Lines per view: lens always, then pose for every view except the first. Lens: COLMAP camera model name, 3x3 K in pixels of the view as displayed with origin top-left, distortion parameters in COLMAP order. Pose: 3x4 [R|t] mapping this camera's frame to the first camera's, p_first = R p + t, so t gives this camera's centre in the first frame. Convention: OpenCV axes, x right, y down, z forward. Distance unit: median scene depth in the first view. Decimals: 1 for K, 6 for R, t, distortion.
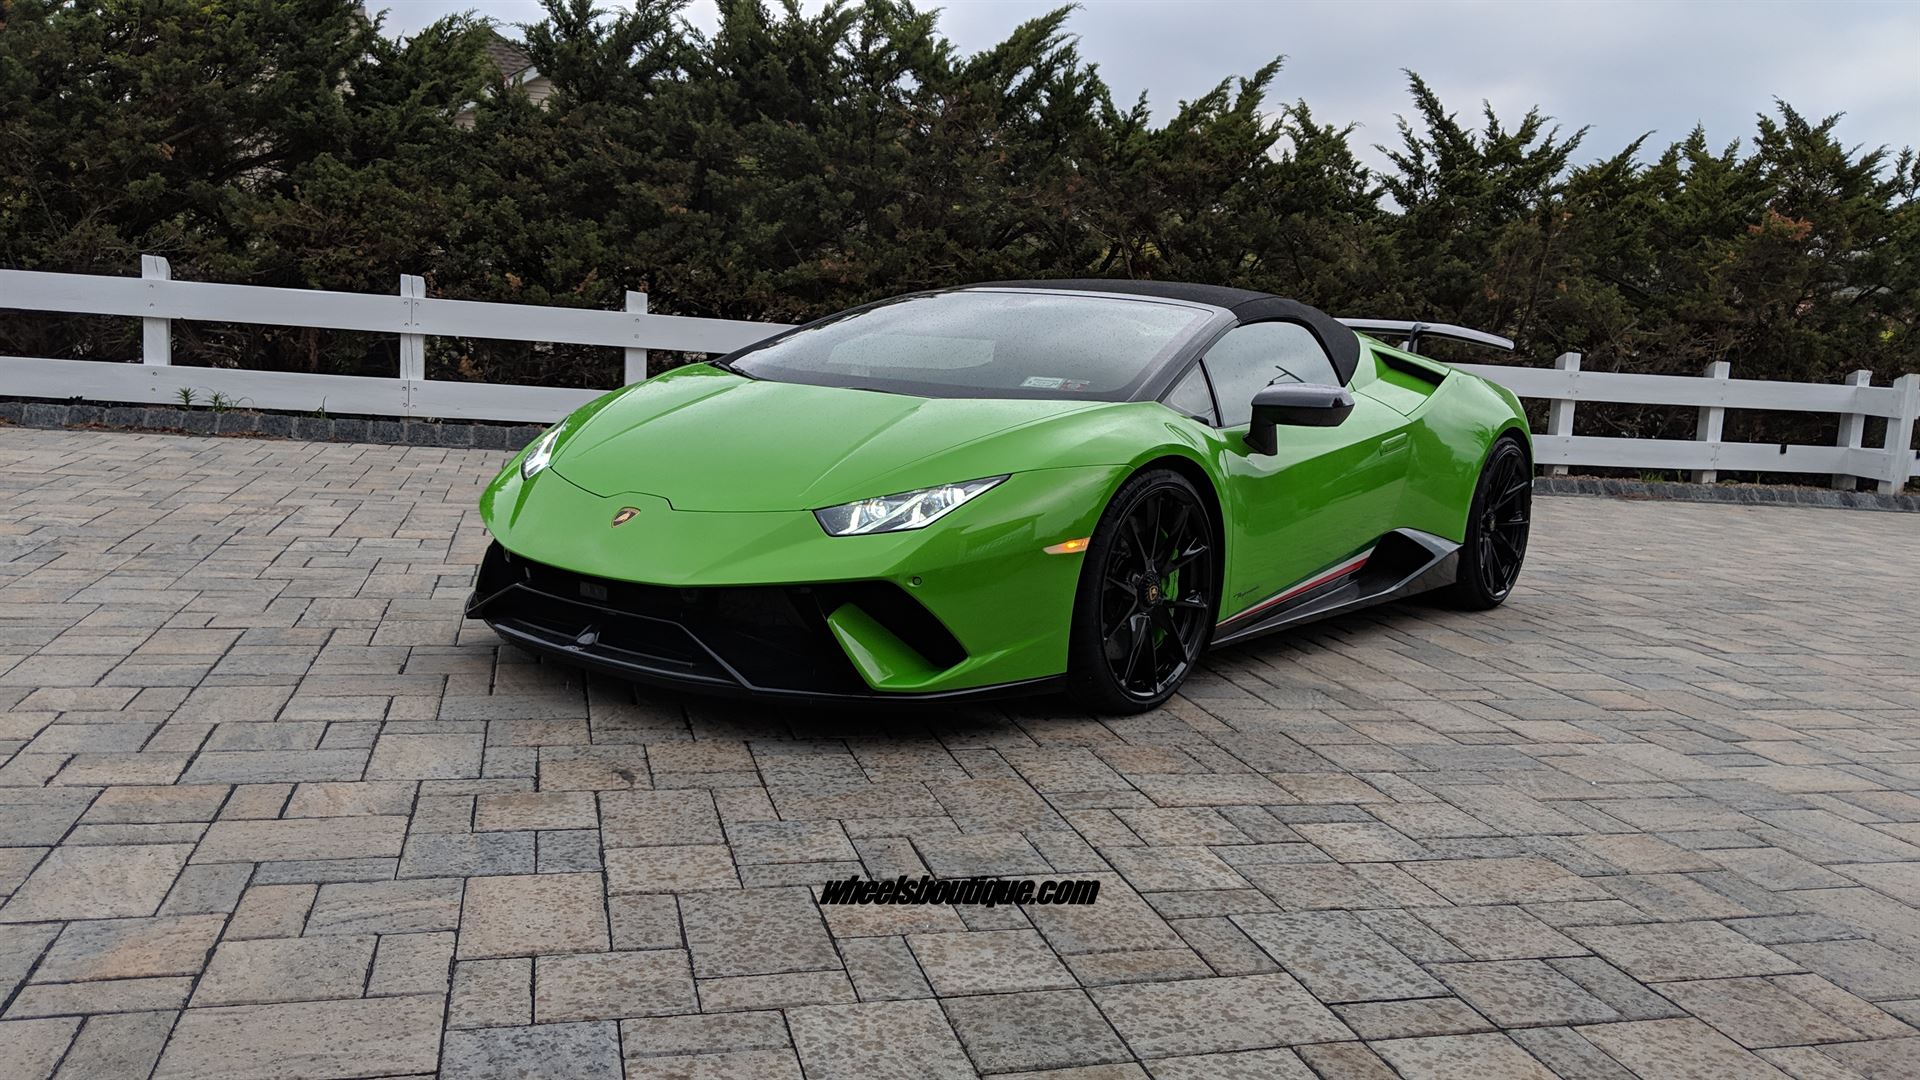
lens RADIAL K [[1519.1, 0, 956.1], [0, 1519.1, 537.4], [0, 0, 1]] dist [0.056095, -0.127054]
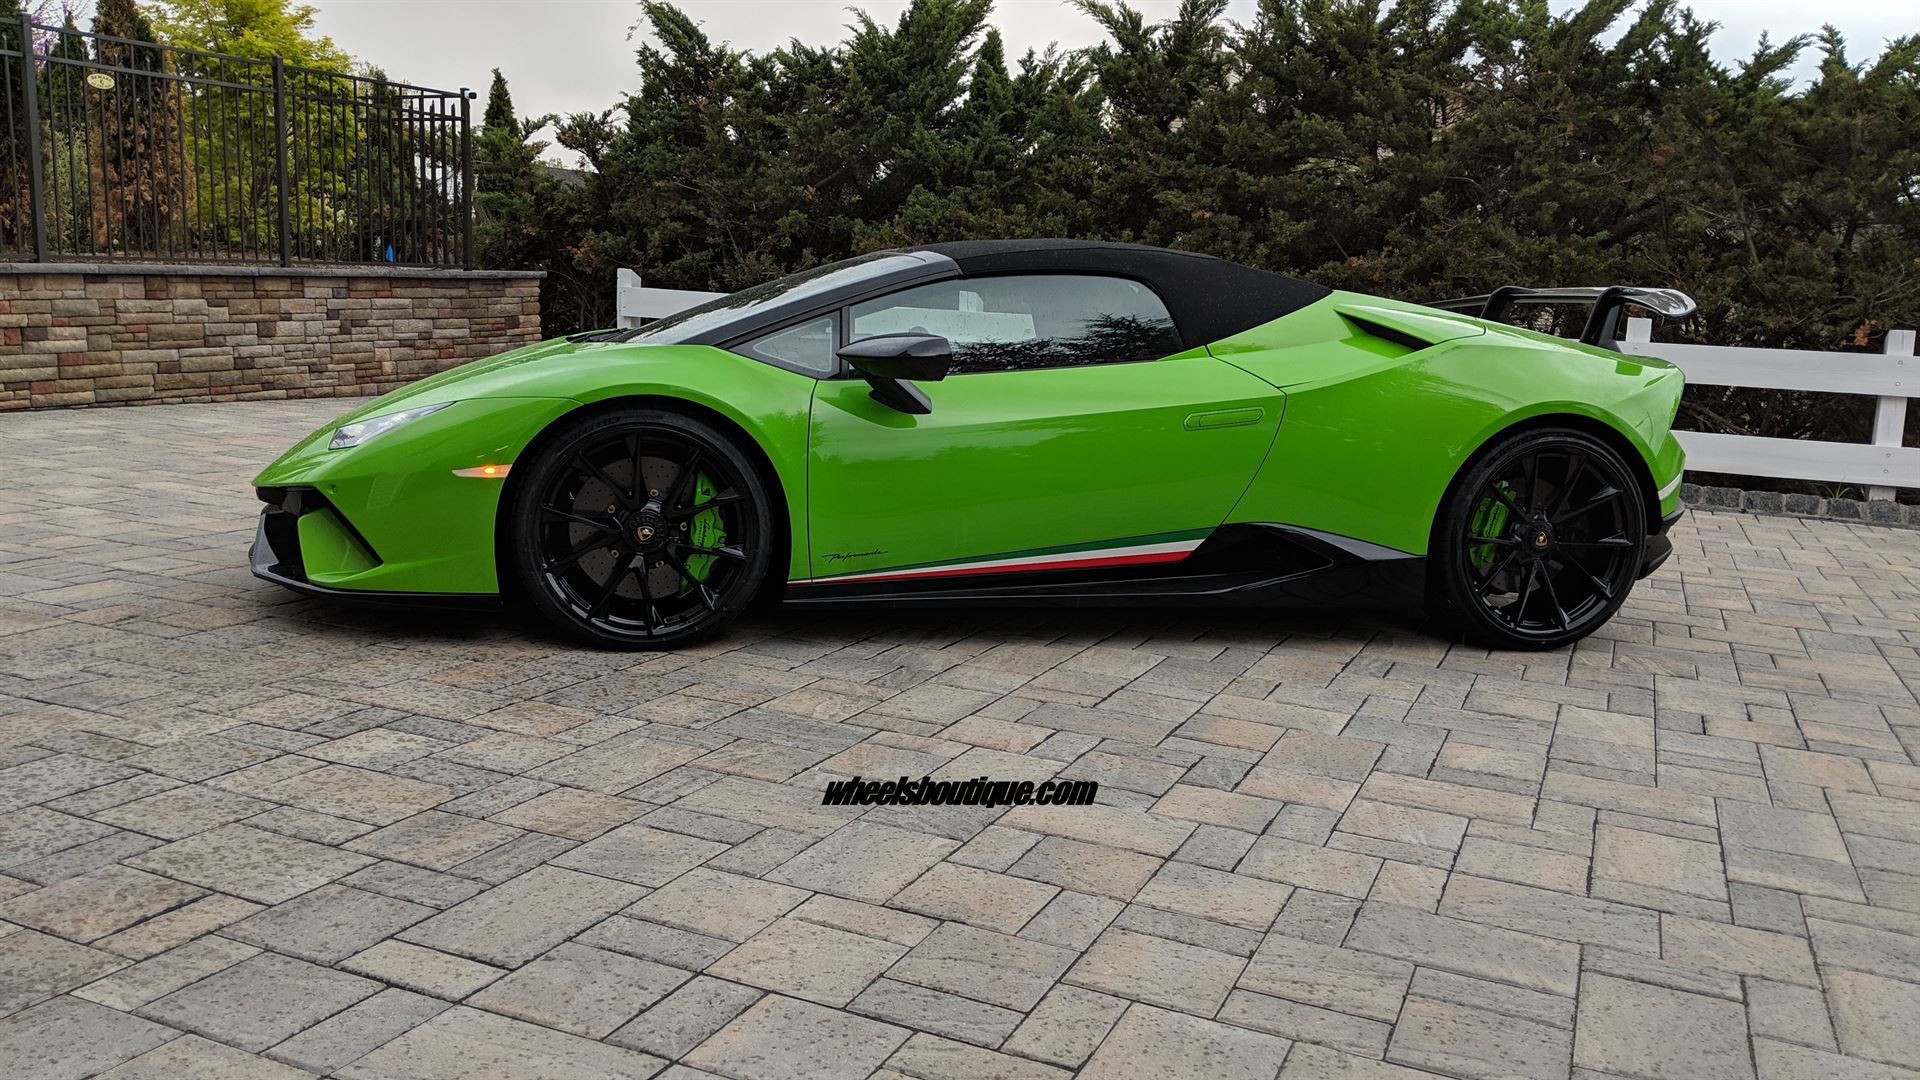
lens RADIAL K [[1529.8, 0, 960.0], [0, 1529.8, 540.0], [0, 0, 1]] dist [0.066329, -0.137731]
pose [[0.780174, 0.069442, -0.621696, 1.043500], [-0.085108, 0.996362, 0.004487, 0.021341], [0.619745, 0.049411, 0.783246, 0.379700]]
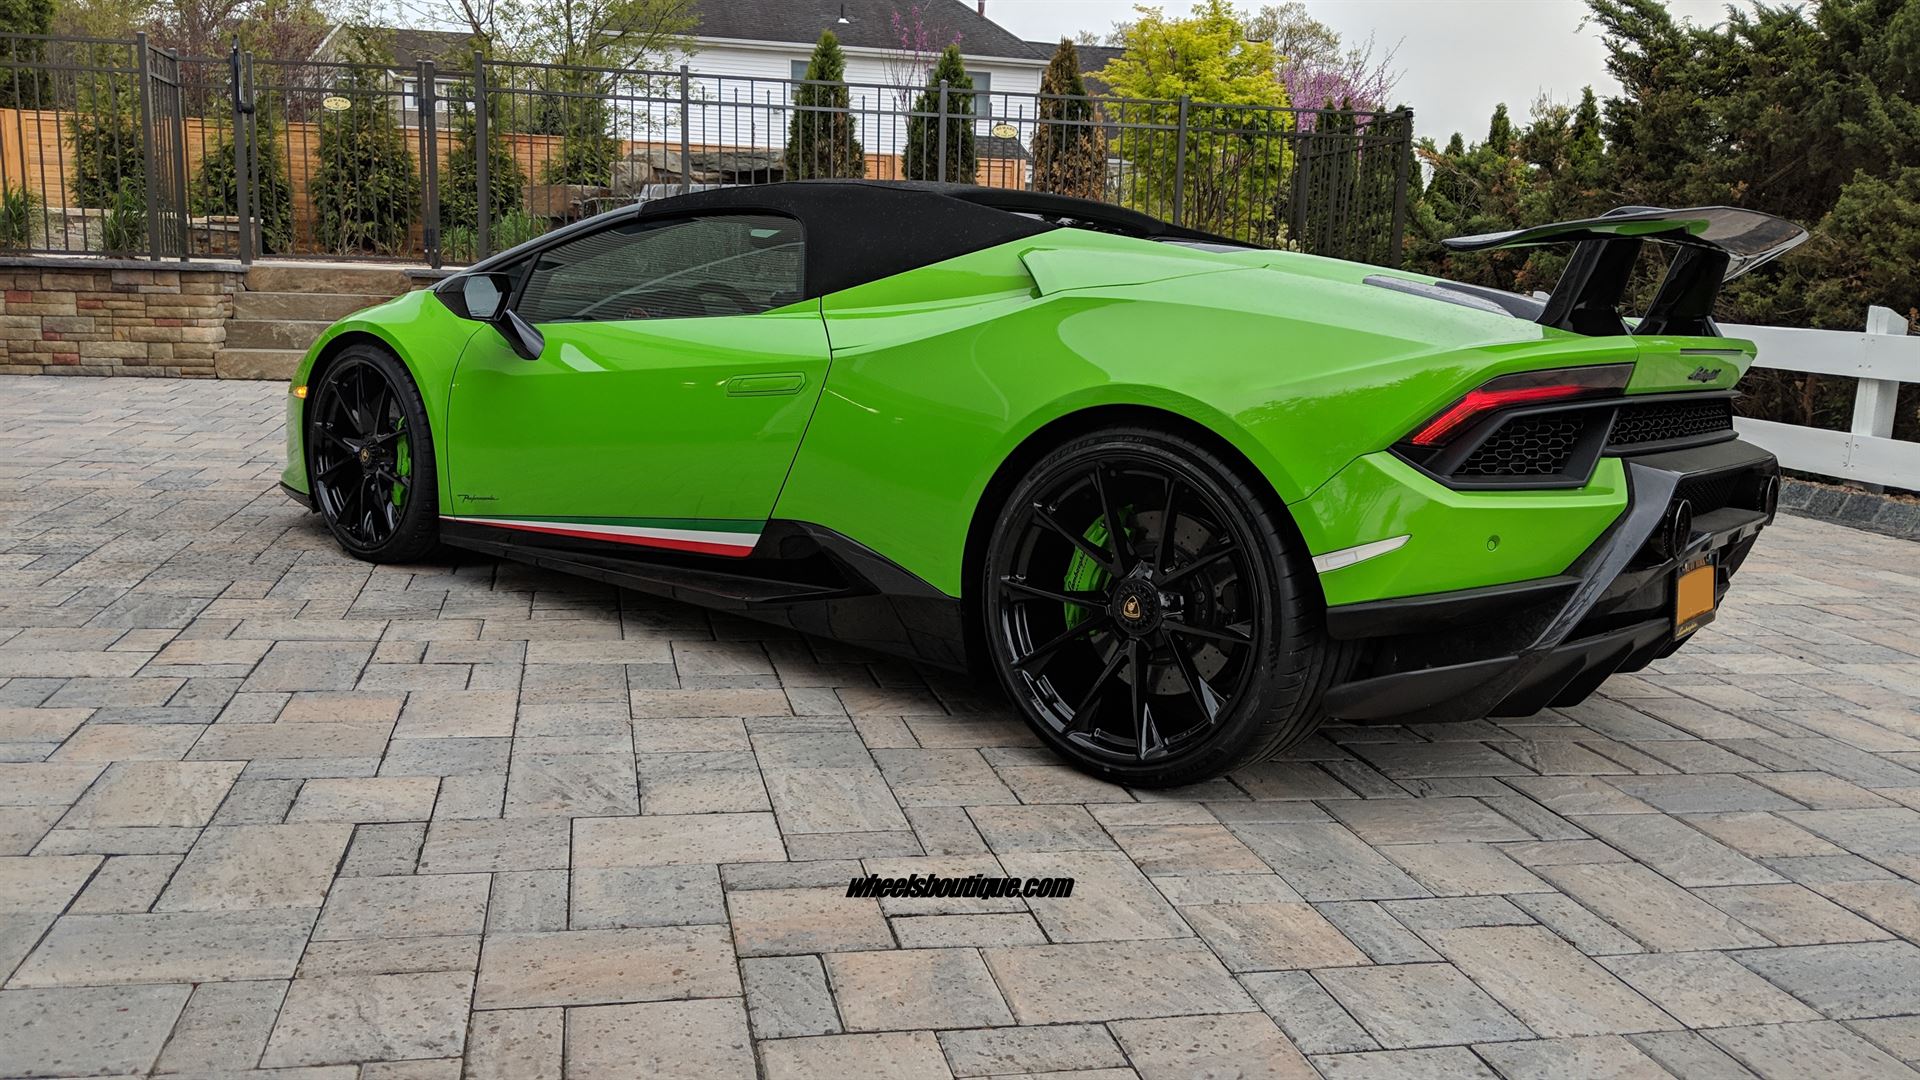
lens RADIAL K [[1541.5, 0, 951.3], [0, 1541.5, 543.1], [0, 0, 1]] dist [0.058188, -0.111453]
pose [[-0.034741, 0.098095, -0.994570, 1.438340], [-0.193140, 0.975752, 0.102985, -0.116758], [0.980556, 0.195669, -0.014952, 1.644055]]
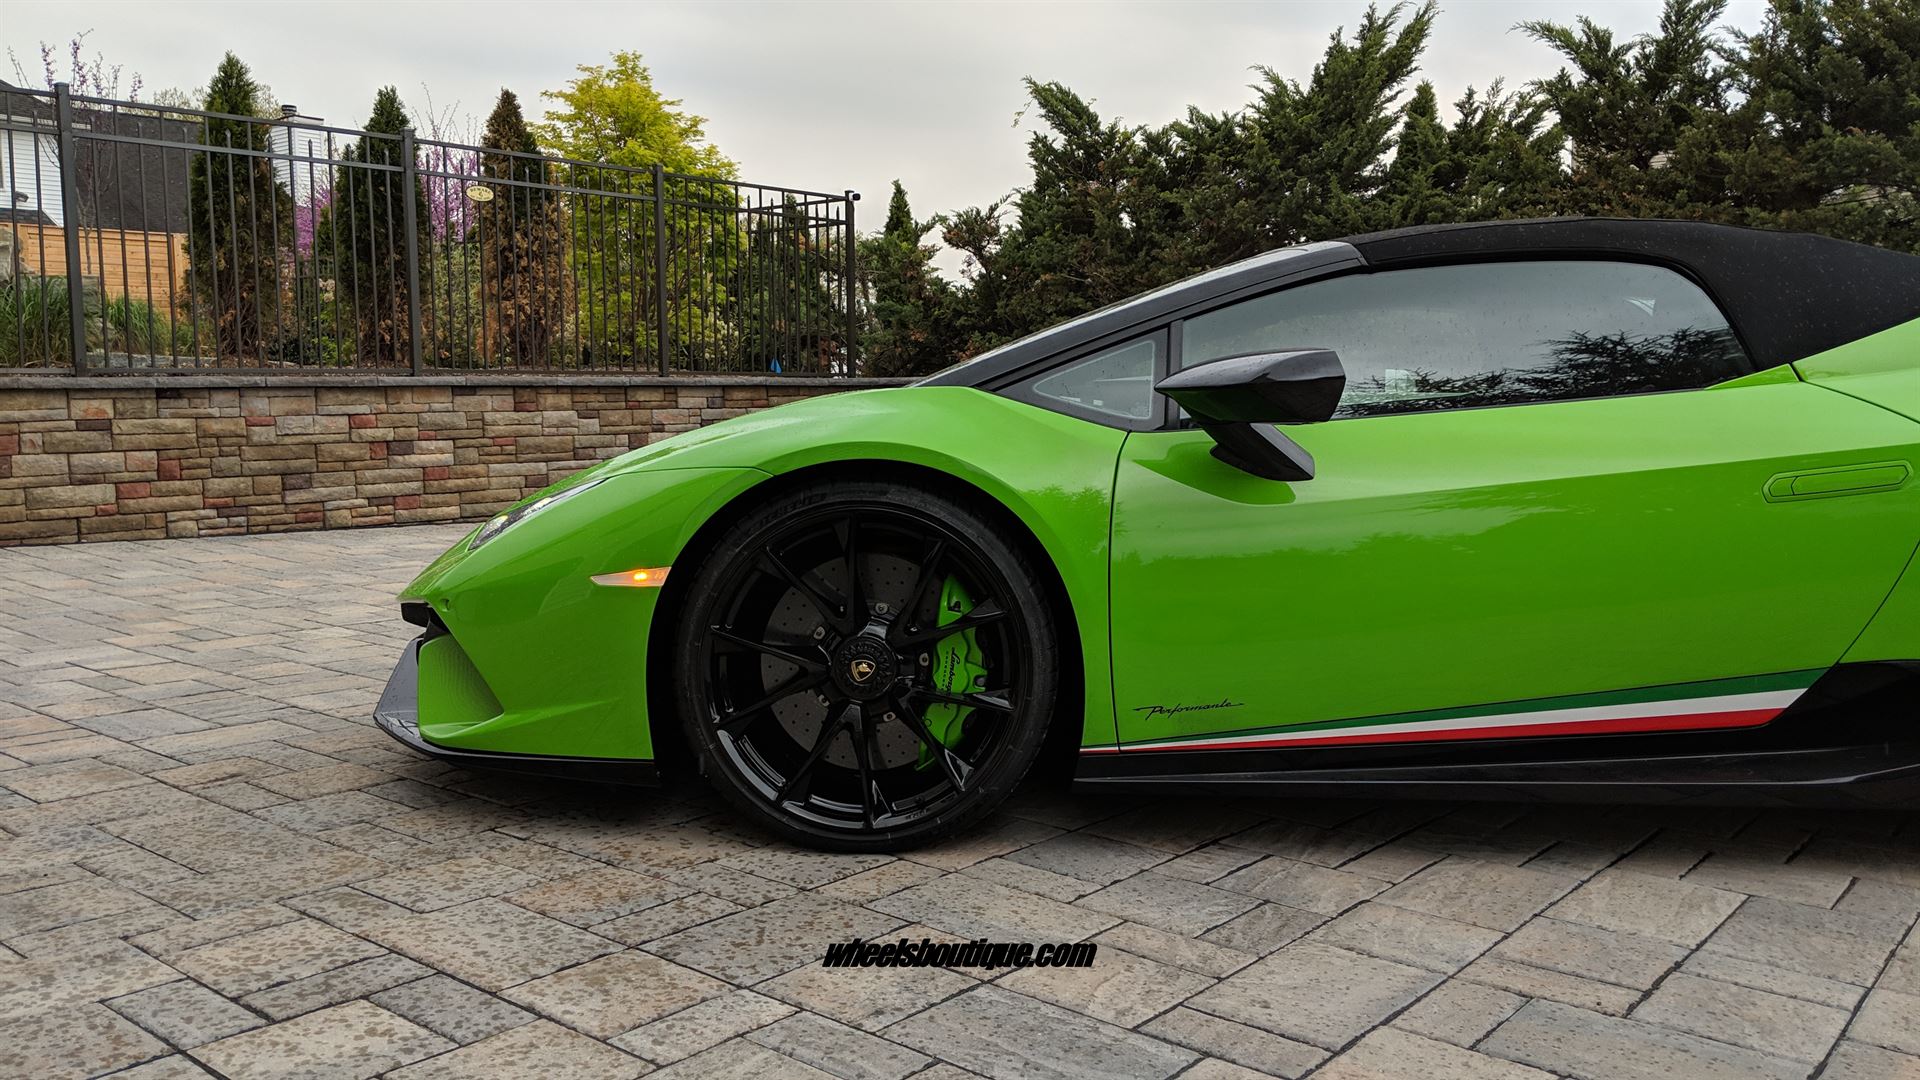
lens RADIAL K [[1511.1, 0, 968.0], [0, 1511.1, 542.6], [0, 0, 1]] dist [0.094876, -0.177038]
pose [[0.582235, 0.013559, -0.812907, 0.776746], [-0.088658, 0.994957, -0.046905, 0.009482], [0.808172, 0.099380, 0.580501, 0.736232]]
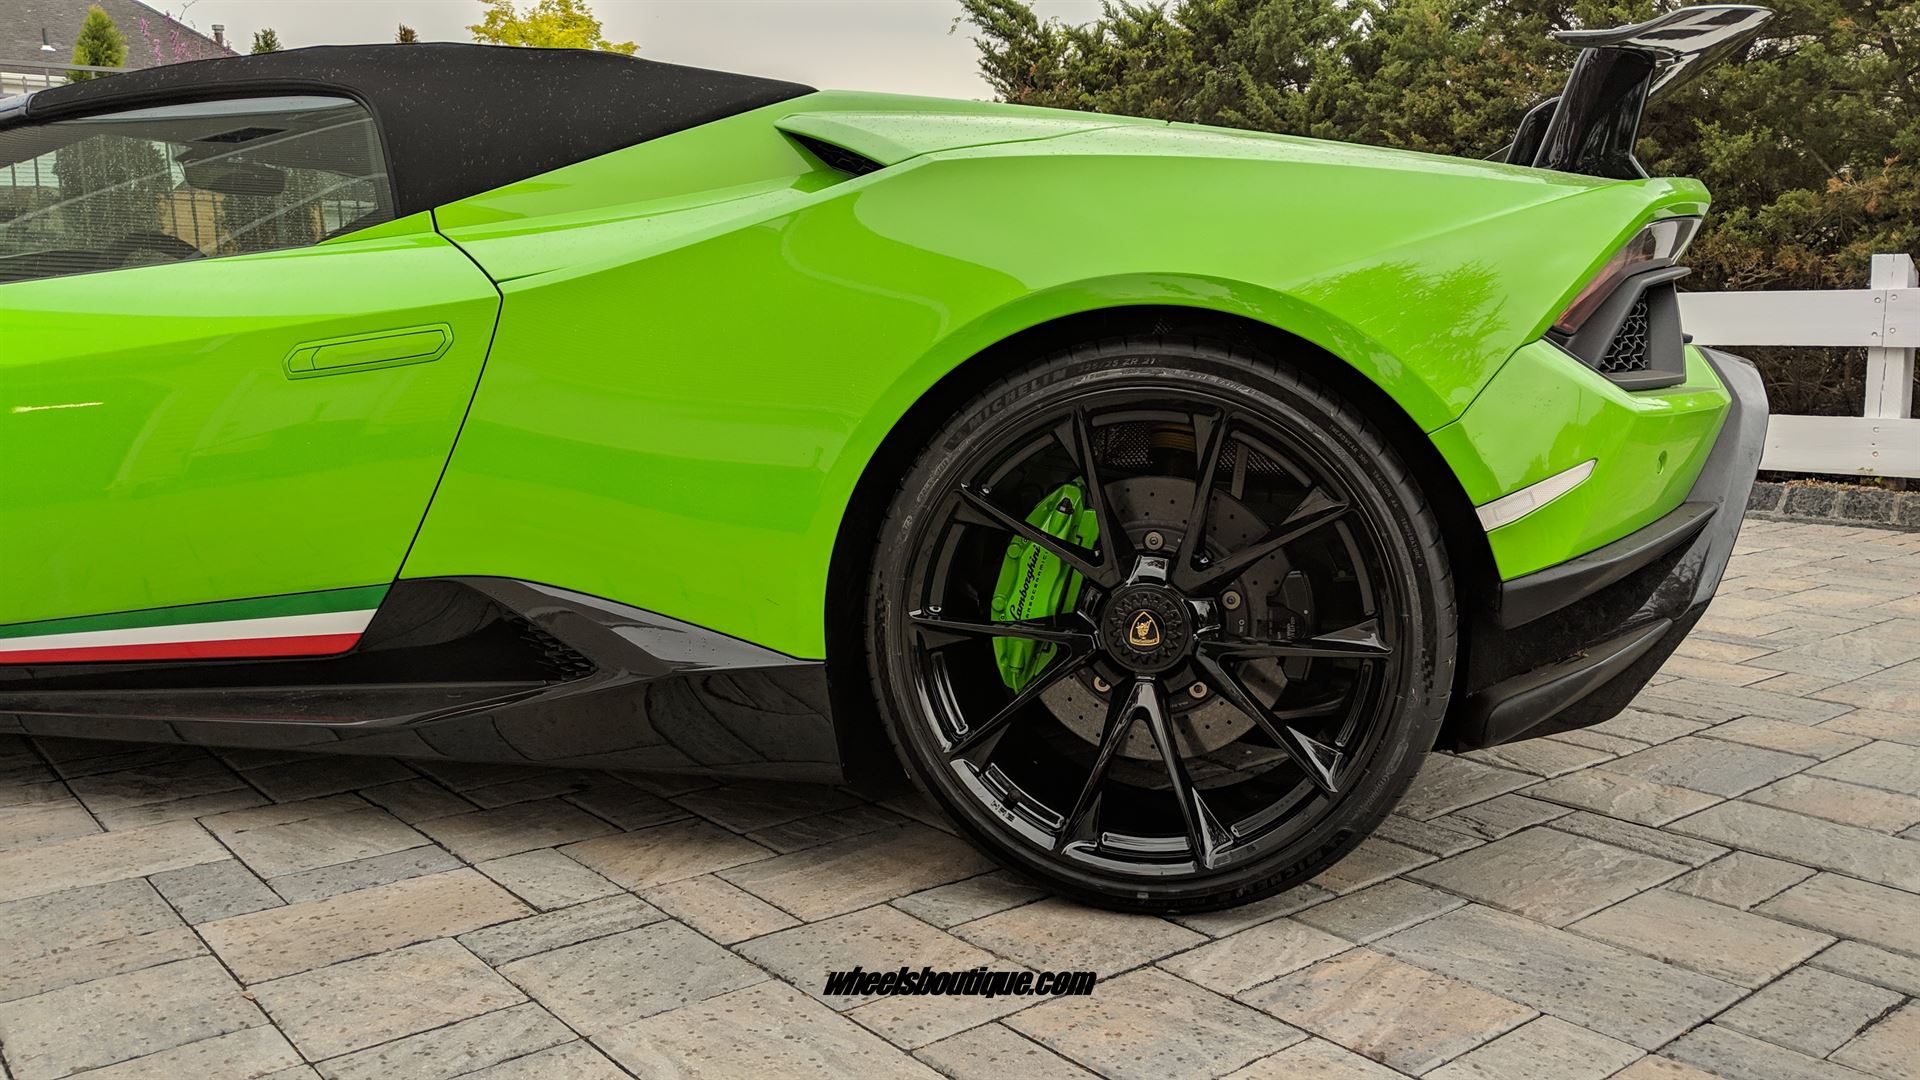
lens RADIAL K [[1529.8, 0, 960.0], [0, 1529.8, 540.0], [0, 0, 1]] dist [0.066329, -0.137731]
pose [[0.407389, 0.044040, -0.912192, 1.057876], [-0.094238, 0.995532, 0.005977, -0.043812], [0.908380, 0.083528, 0.409719, 1.460232]]
